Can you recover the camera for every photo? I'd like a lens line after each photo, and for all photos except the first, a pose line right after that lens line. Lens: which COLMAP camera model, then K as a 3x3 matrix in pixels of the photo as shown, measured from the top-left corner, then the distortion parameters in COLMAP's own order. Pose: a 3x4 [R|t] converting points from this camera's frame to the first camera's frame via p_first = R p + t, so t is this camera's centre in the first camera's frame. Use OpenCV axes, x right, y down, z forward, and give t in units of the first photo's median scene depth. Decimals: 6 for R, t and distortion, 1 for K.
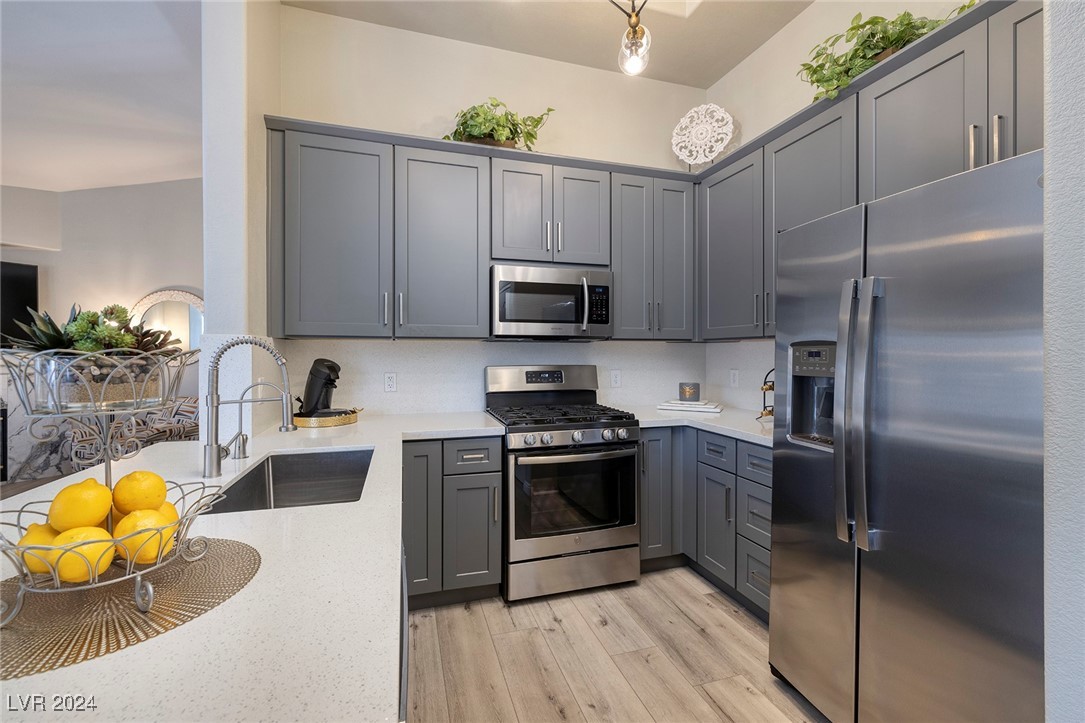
lens RADIAL K [[450.3, 0, 541.0], [0, 450.3, 354.6], [0, 0, 1]] dist [-0.000844, -0.000241]
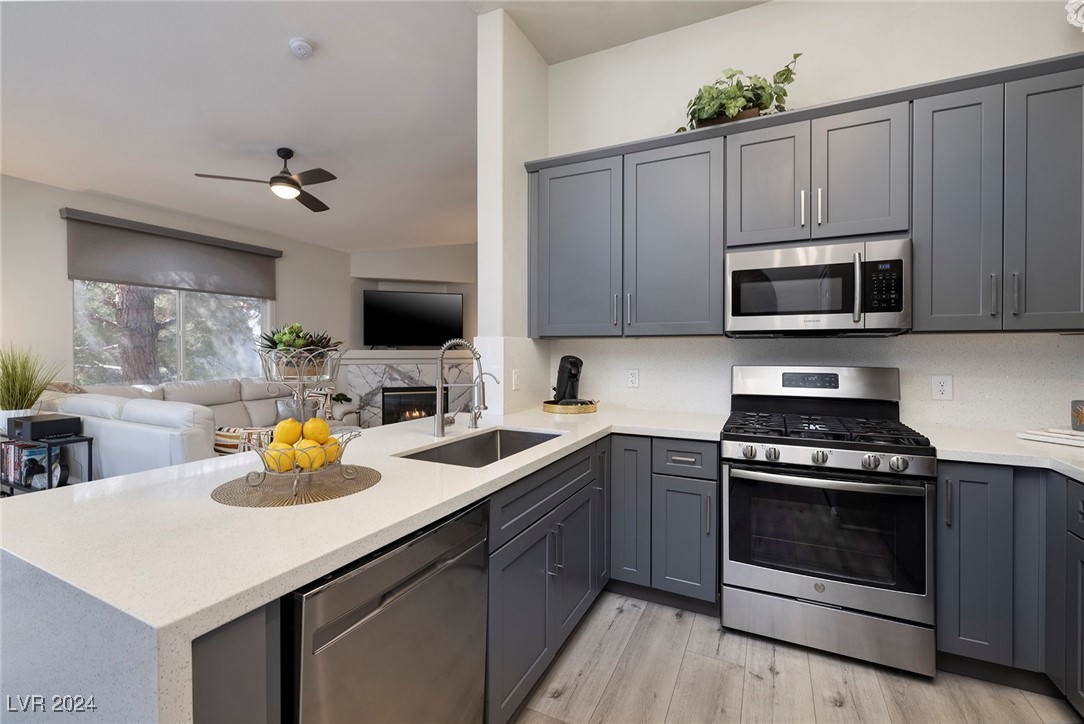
lens RADIAL K [[460.6, 0, 556.8], [0, 460.6, 353.4], [0, 0, 1]] dist [0.002537, 0.000300]
pose [[0.741986, 0.005284, -0.670395, 0.260522], [-0.003948, 0.999986, 0.003512, -0.000606], [0.670404, 0.000041, 0.741996, 0.079226]]
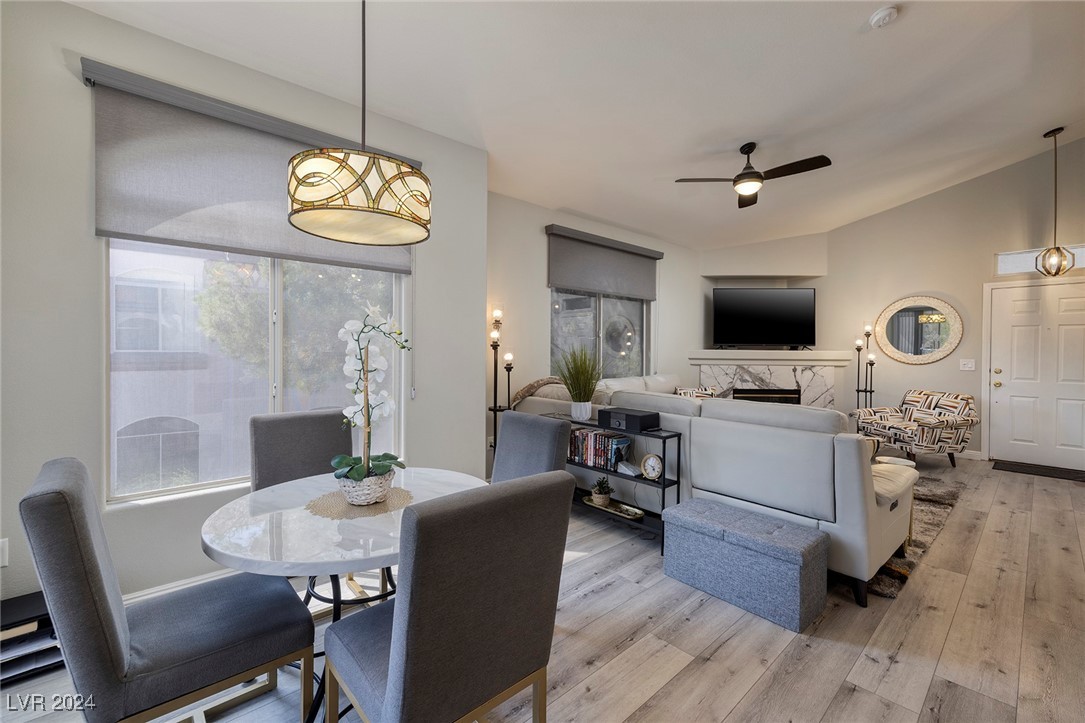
lens RADIAL K [[458.8, 0, 543.9], [0, 458.8, 348.2], [0, 0, 1]] dist [0.001587, 0.000351]
pose [[0.429136, 0.003741, -0.903232, -0.407641], [-0.013055, 0.999913, -0.002061, 0.002930], [0.903146, 0.012676, 0.429147, -0.647067]]
